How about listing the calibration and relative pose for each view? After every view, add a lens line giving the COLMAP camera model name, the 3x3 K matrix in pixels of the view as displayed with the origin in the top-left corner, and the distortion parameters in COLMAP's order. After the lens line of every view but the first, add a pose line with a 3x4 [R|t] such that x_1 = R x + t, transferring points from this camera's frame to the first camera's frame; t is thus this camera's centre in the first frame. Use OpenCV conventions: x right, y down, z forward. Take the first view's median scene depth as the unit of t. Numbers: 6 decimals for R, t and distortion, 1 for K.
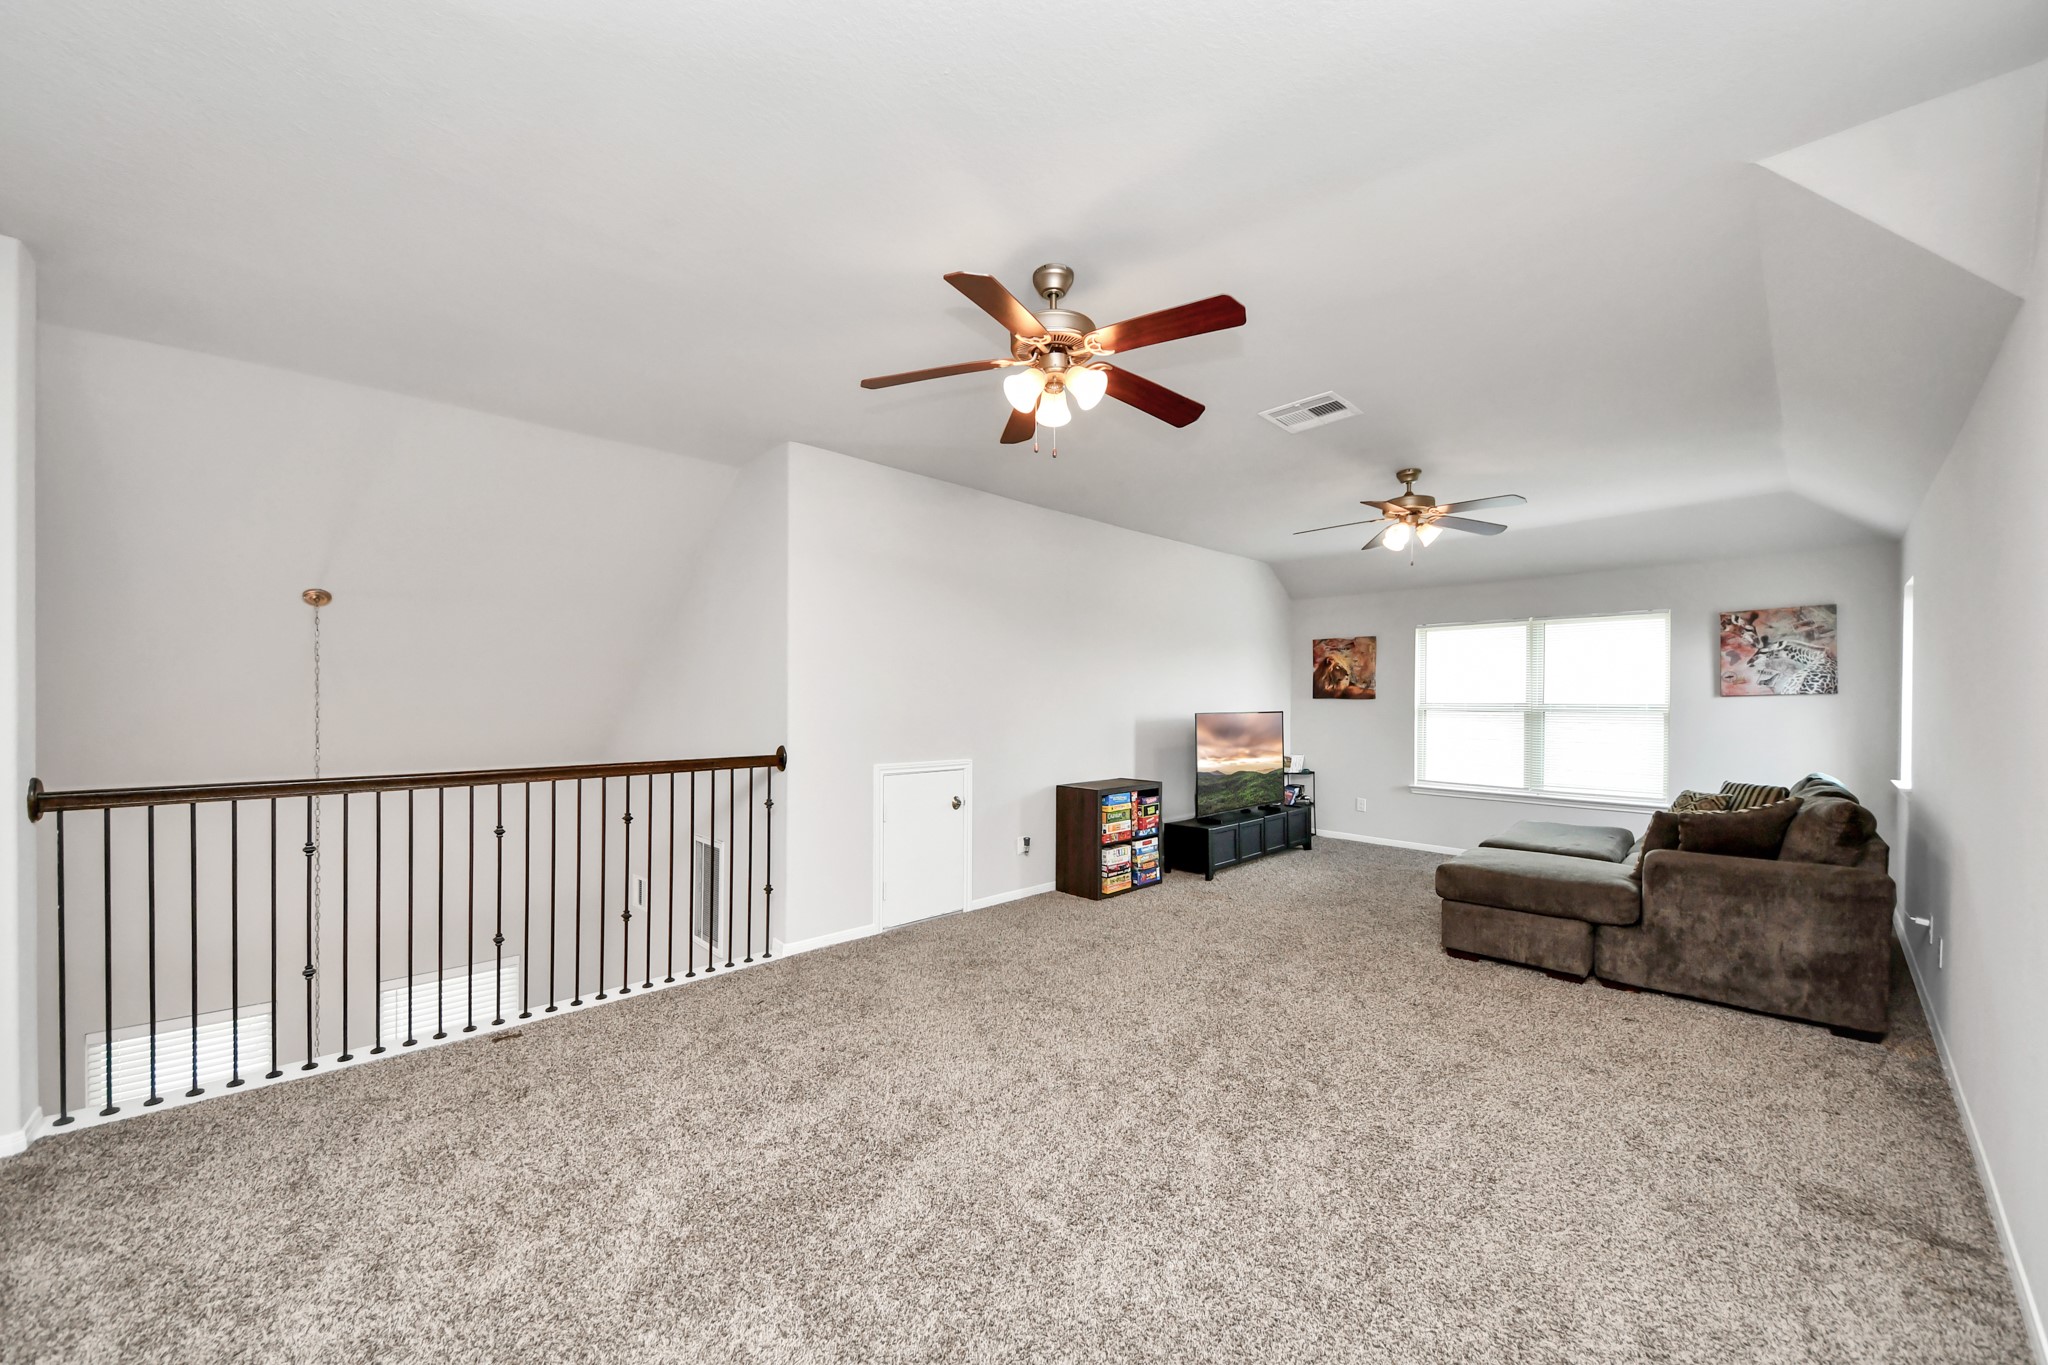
lens RADIAL K [[751.1, 0, 1032.1], [0, 751.1, 701.1], [0, 0, 1]] dist [0.039522, -0.024158]
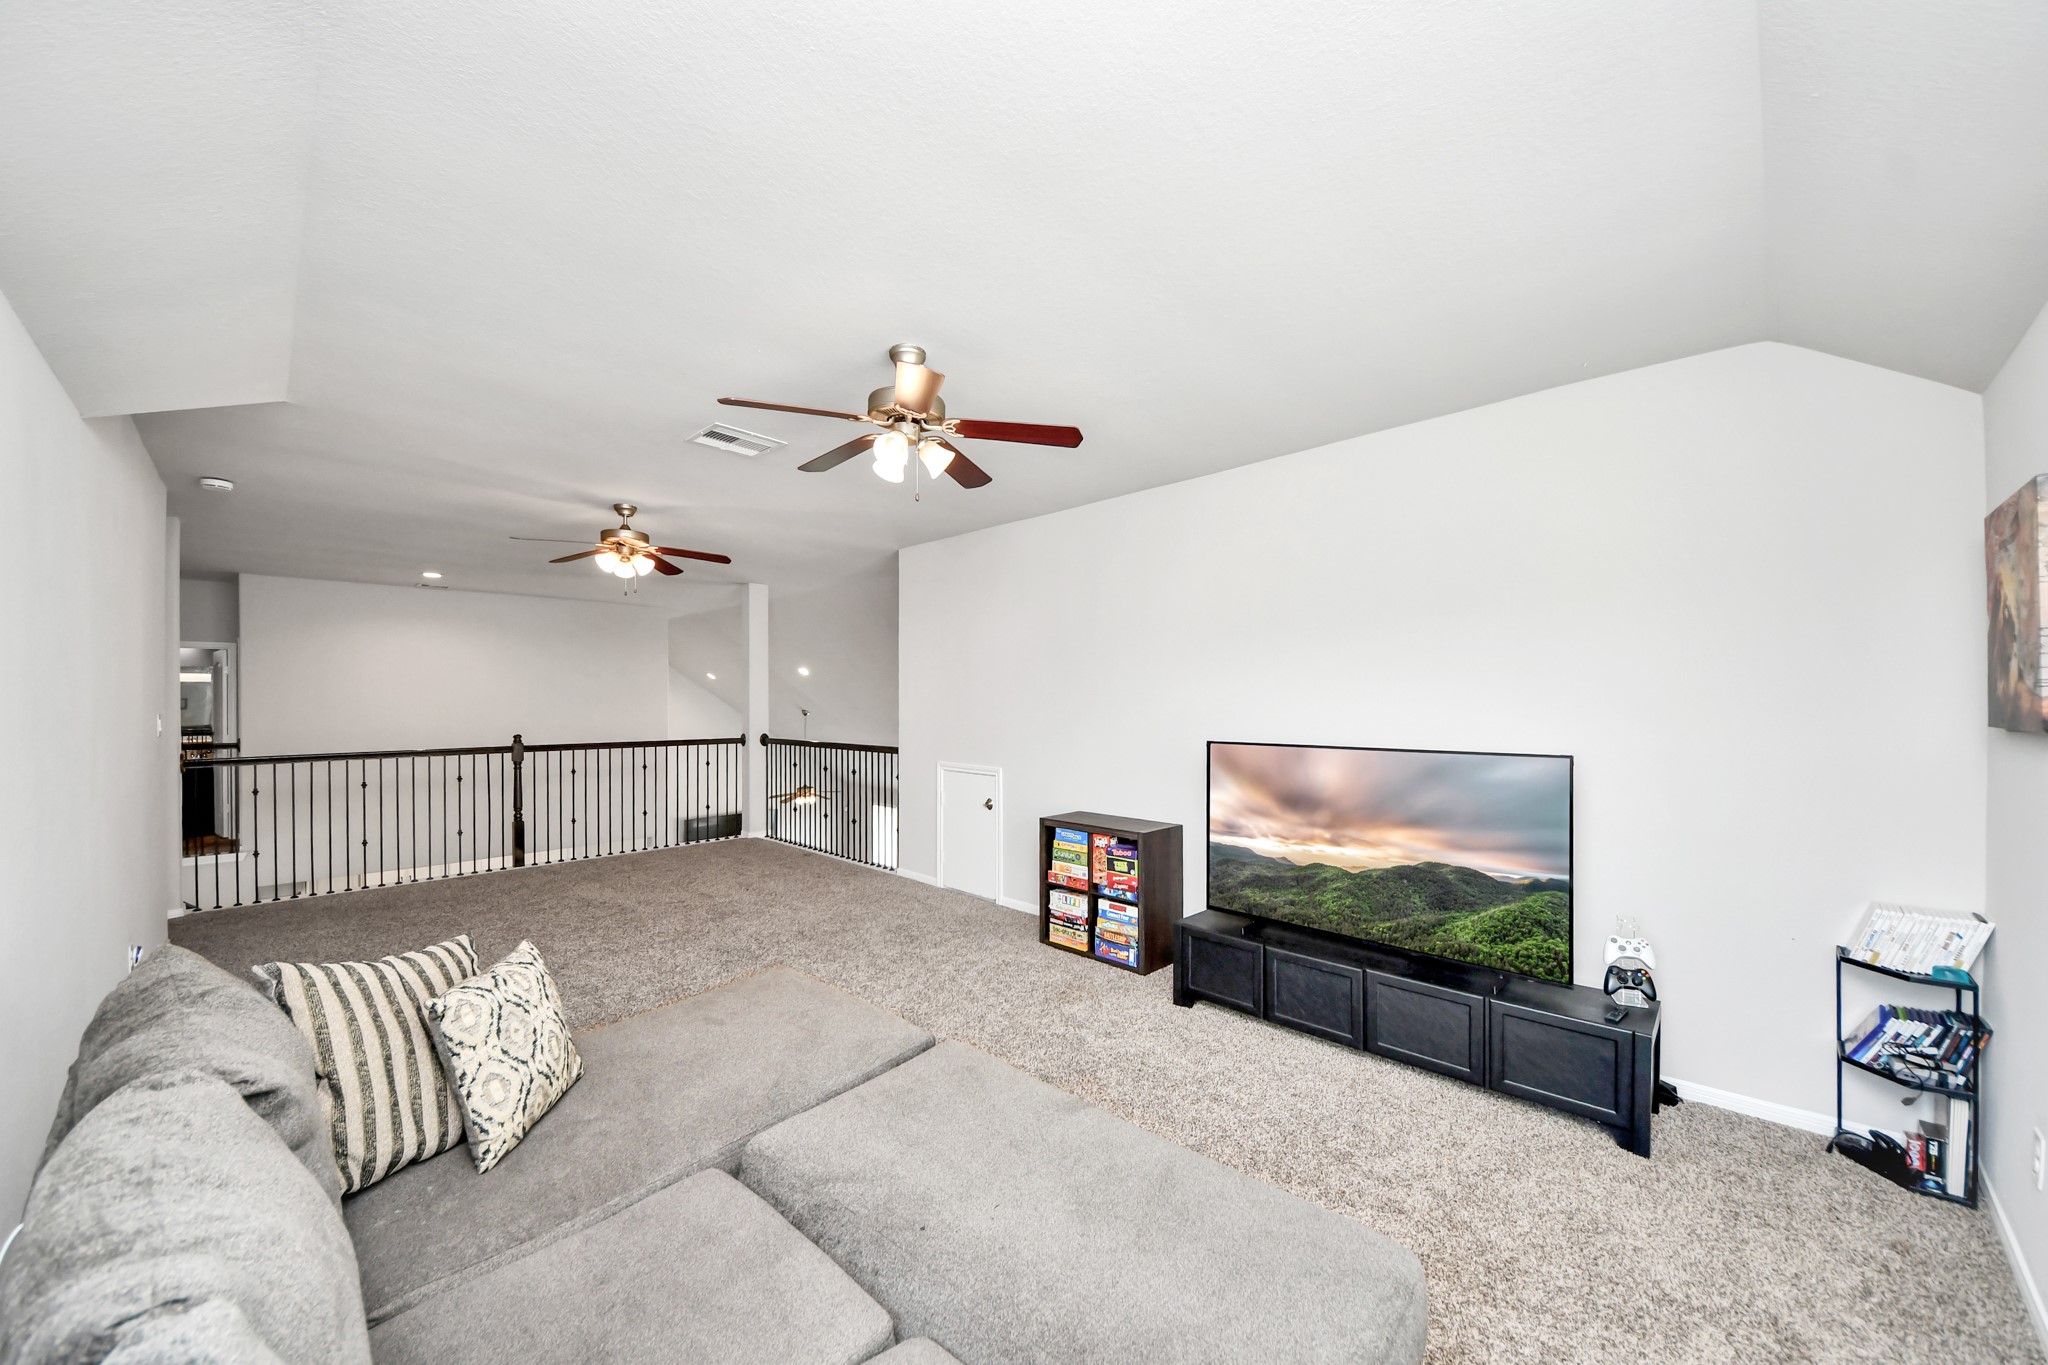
lens RADIAL K [[740.3, 0, 1018.0], [0, 740.3, 695.3], [0, 0, 1]] dist [-0.000192, 0.000102]
pose [[0.020082, -0.007711, -0.999769, 0.918602], [-0.002240, 0.999967, -0.007758, -0.018657], [0.999796, 0.002396, 0.020064, 0.912262]]
